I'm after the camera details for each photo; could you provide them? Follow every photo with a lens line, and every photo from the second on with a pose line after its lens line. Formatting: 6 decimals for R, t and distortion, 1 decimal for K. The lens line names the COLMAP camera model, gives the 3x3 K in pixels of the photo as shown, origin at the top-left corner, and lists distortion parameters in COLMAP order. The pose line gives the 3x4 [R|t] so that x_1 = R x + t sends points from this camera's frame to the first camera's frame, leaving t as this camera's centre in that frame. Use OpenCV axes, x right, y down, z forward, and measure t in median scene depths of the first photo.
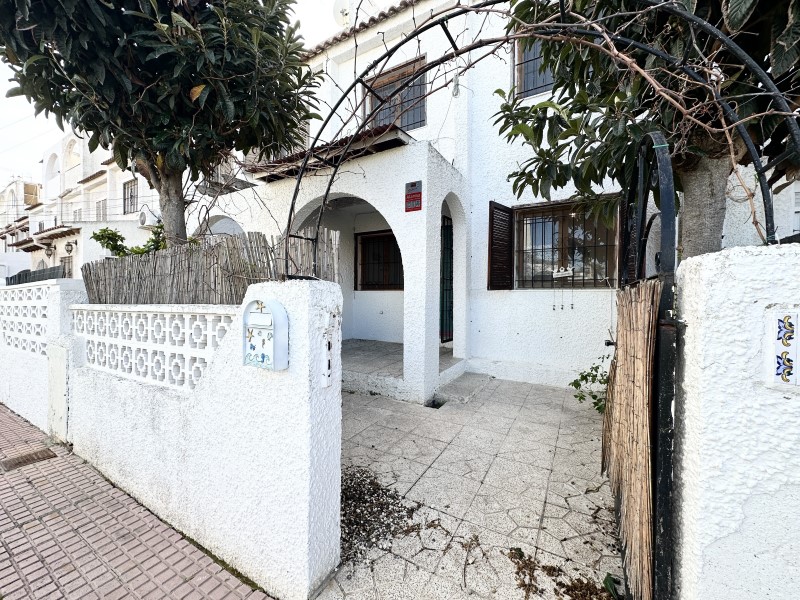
lens RADIAL K [[316.4, 0, 400.2], [0, 316.4, 297.9], [0, 0, 1]] dist [-0.000477, -0.000058]
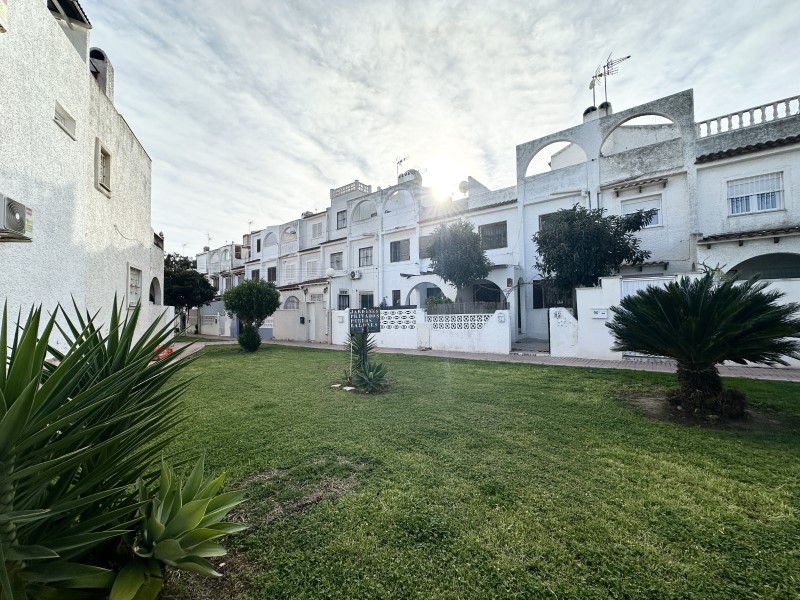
lens RADIAL K [[316.4, 0, 400.2], [0, 316.4, 297.9], [0, 0, 1]] dist [-0.000477, -0.000058]
pose [[0.991437, -0.021889, -0.128737, -0.962694], [0.015641, 0.998659, -0.049348, -0.002833], [0.129644, 0.046912, 0.990450, -3.511412]]
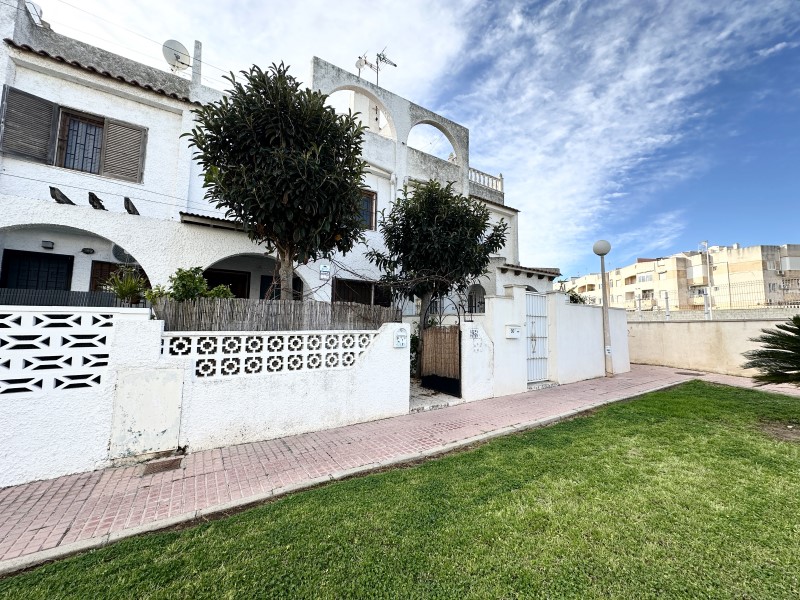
lens RADIAL K [[316.4, 0, 400.2], [0, 316.4, 297.9], [0, 0, 1]] dist [-0.000477, -0.000058]
pose [[0.447506, 0.085191, 0.890214, -1.942041], [-0.006278, 0.995727, -0.092132, -0.001627], [-0.894259, 0.035641, 0.446129, -0.322979]]
